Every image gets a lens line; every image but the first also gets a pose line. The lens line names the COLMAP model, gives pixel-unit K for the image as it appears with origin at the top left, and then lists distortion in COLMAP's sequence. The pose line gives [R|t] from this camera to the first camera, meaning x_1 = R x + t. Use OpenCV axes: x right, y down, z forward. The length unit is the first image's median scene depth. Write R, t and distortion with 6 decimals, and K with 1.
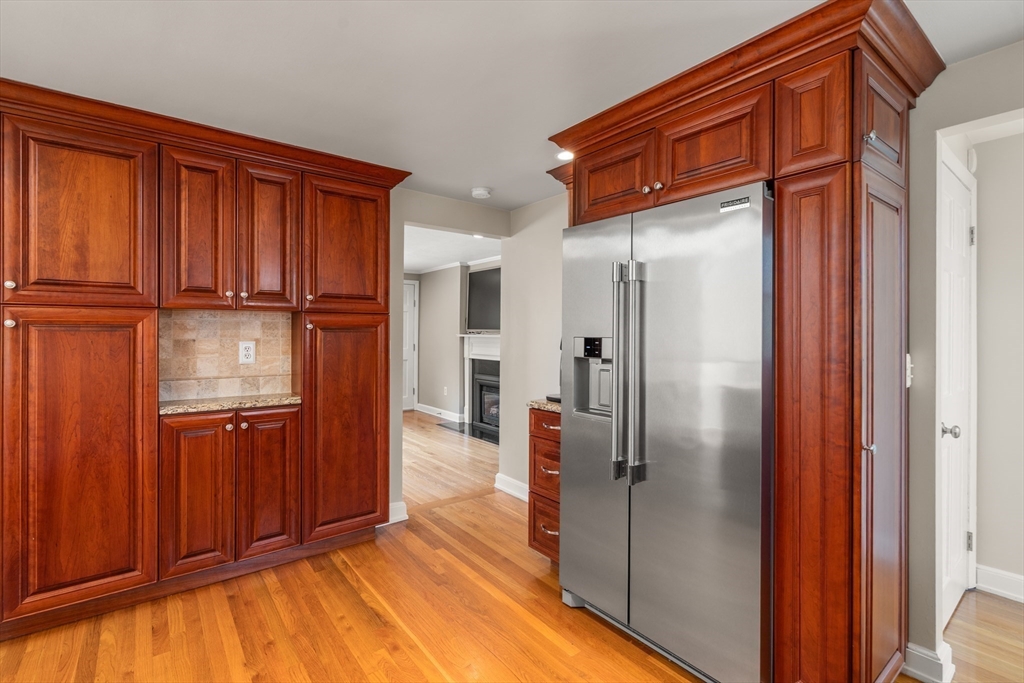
lens RADIAL K [[469.4, 0, 504.3], [0, 469.4, 333.1], [0, 0, 1]] dist [-0.005294, 0.000944]
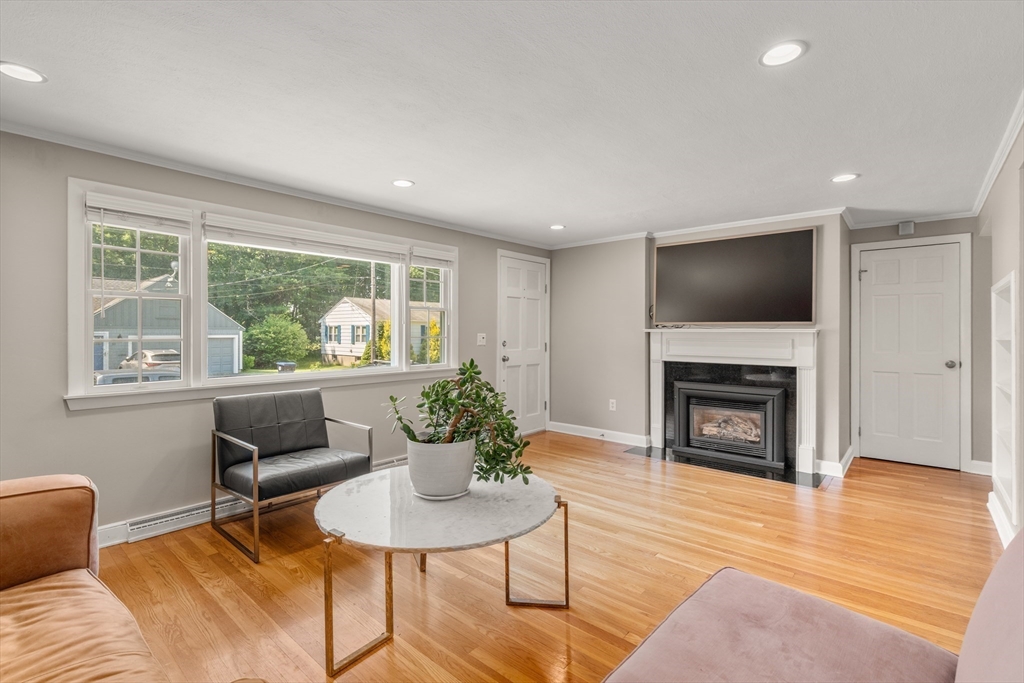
lens RADIAL K [[469.4, 0, 508.2], [0, 469.4, 332.5], [0, 0, 1]] dist [-0.005294, 0.000944]
pose [[0.979704, -0.001250, 0.200447, -0.465656], [0.001710, 0.999996, -0.002122, 0.009720], [-0.200444, 0.002421, 0.979702, 0.318297]]
